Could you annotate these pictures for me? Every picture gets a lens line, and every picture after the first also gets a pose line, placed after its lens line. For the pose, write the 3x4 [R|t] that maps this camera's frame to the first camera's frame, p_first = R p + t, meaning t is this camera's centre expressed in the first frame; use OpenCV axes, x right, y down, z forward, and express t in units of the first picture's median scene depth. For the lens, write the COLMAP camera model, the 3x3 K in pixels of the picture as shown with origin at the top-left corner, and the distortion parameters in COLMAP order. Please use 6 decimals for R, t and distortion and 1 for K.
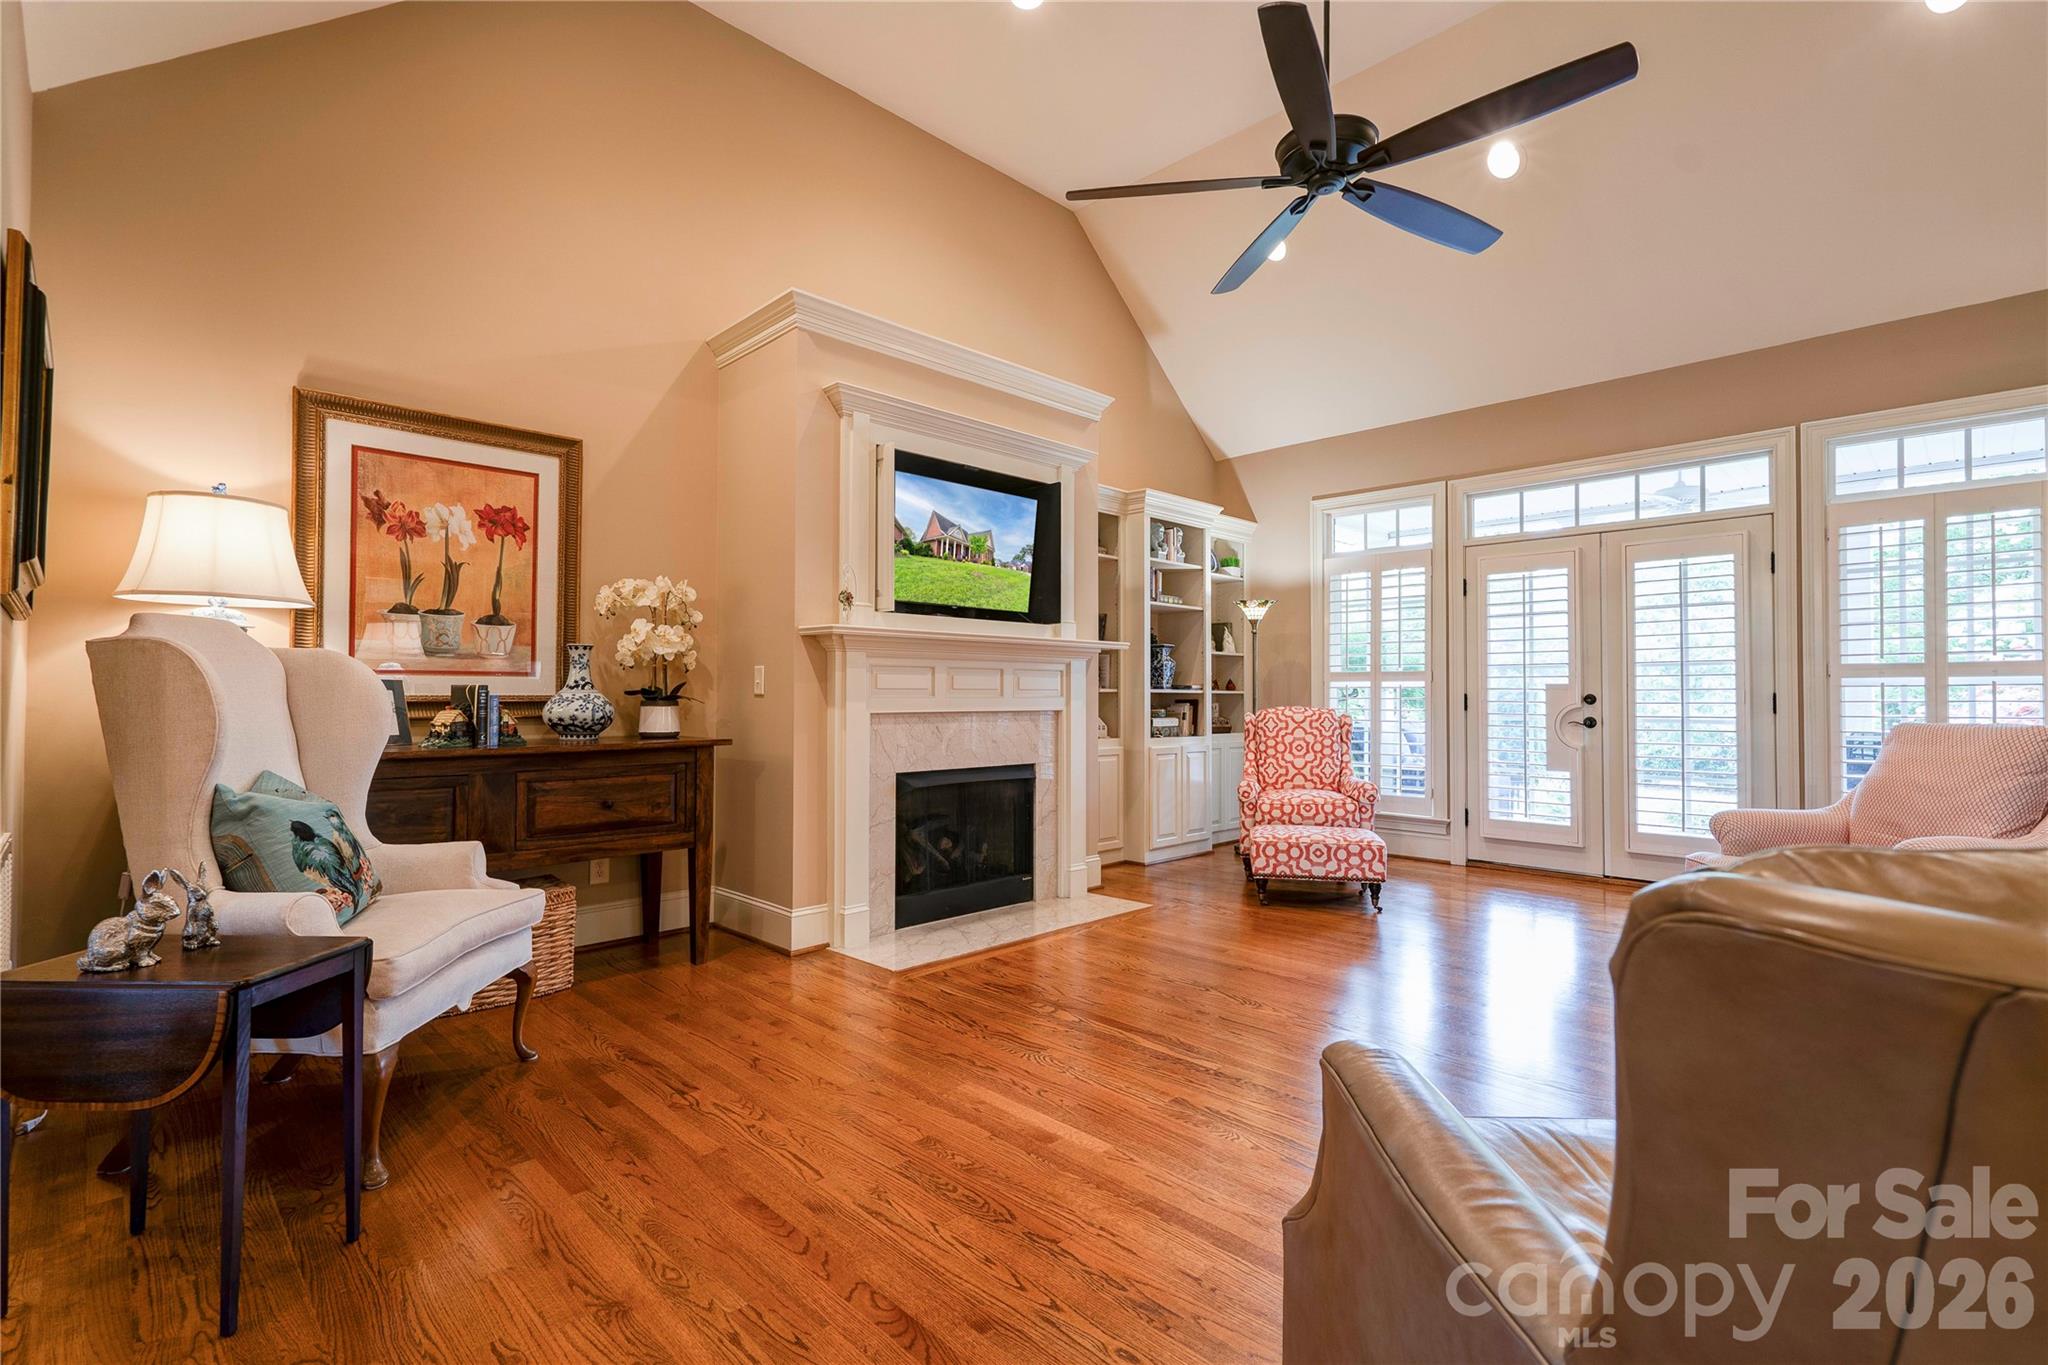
lens RADIAL K [[941.2, 0, 1021.1], [0, 941.2, 676.0], [0, 0, 1]] dist [-0.002961, 0.011834]
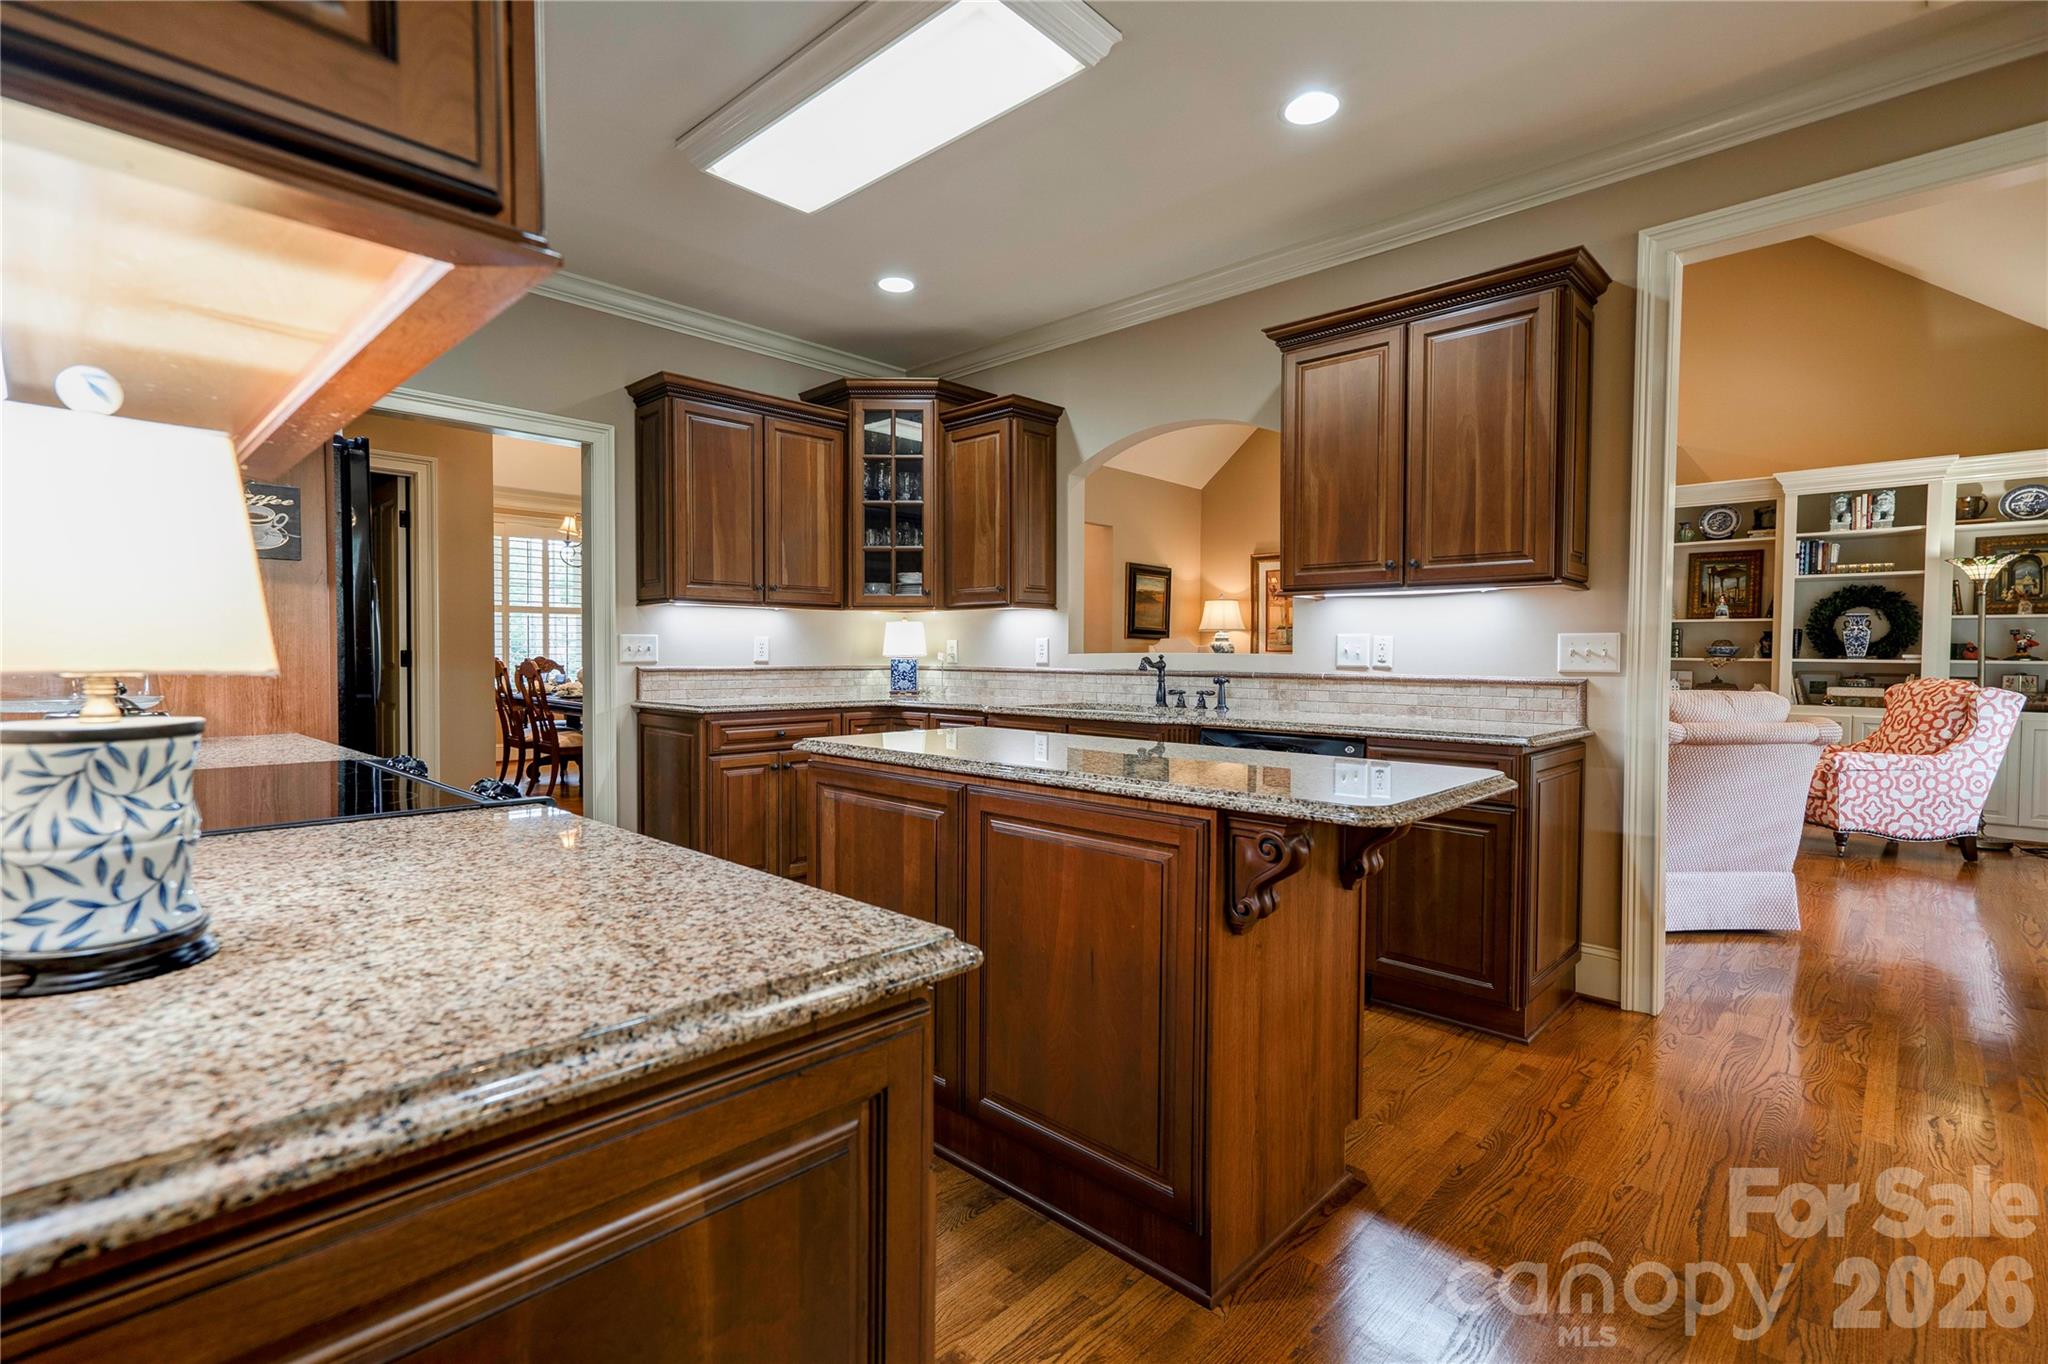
lens RADIAL K [[941.2, 0, 1016.3], [0, 941.2, 676.5], [0, 0, 1]] dist [-0.002961, 0.011834]
pose [[0.040962, 0.021145, -0.998937, 1.501626], [0.012006, 0.999693, 0.021653, 0.000826], [0.999089, -0.012880, 0.040696, 0.097611]]
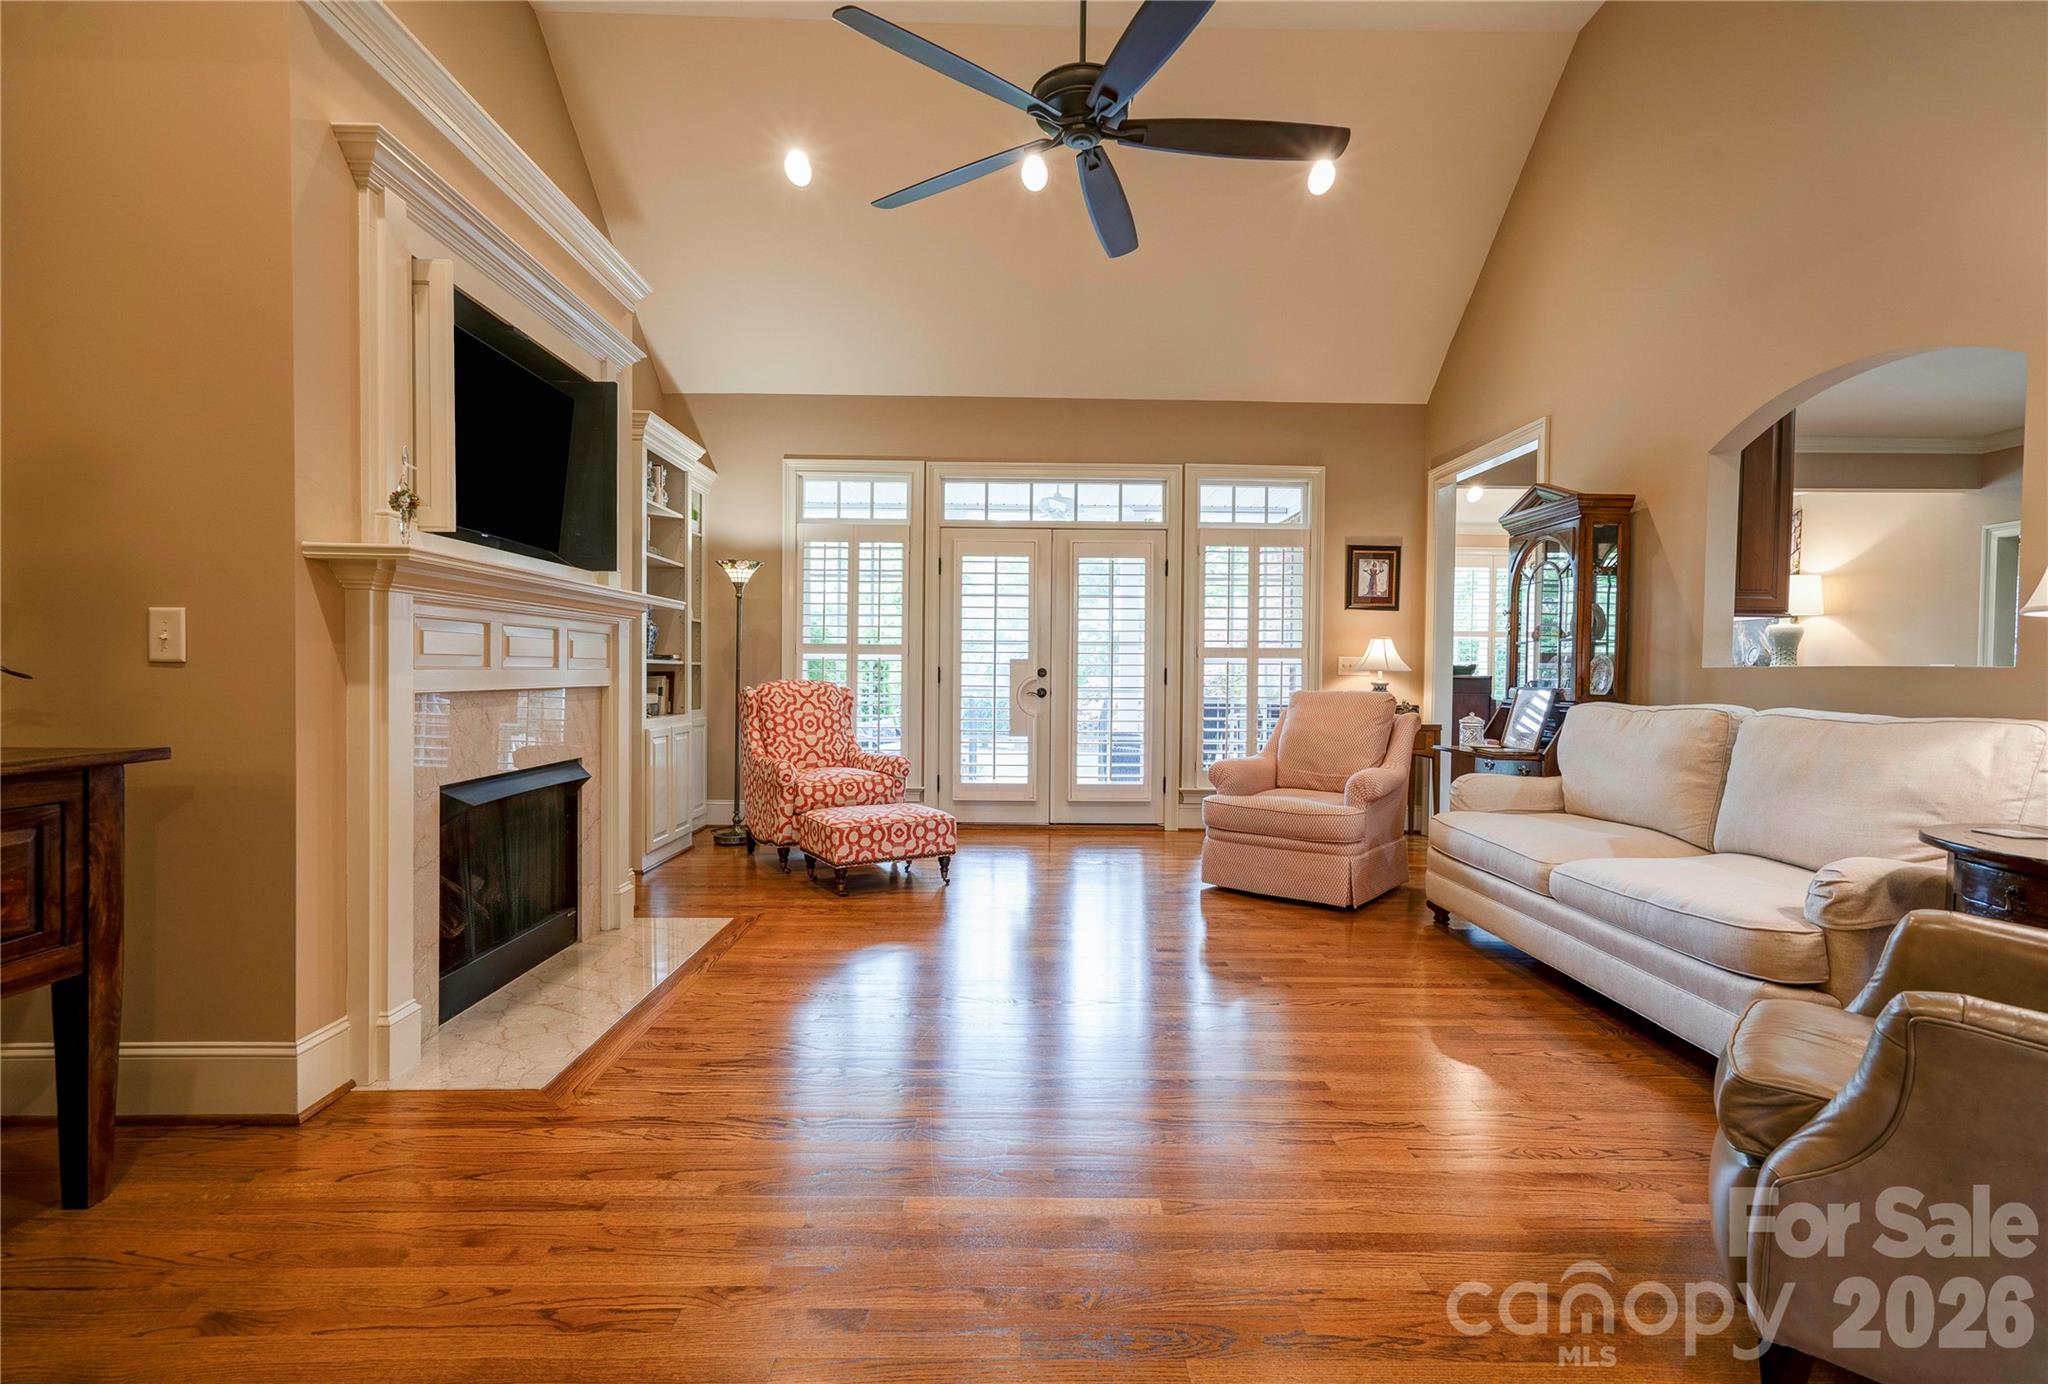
lens RADIAL K [[941.2, 0, 1022.2], [0, 941.2, 688.2], [0, 0, 1]] dist [-0.002961, 0.011834]
pose [[0.698602, -0.008815, 0.715457, -0.283481], [-0.022514, 0.999158, 0.034294, 0.005086], [-0.715157, -0.040065, 0.697815, 0.245879]]
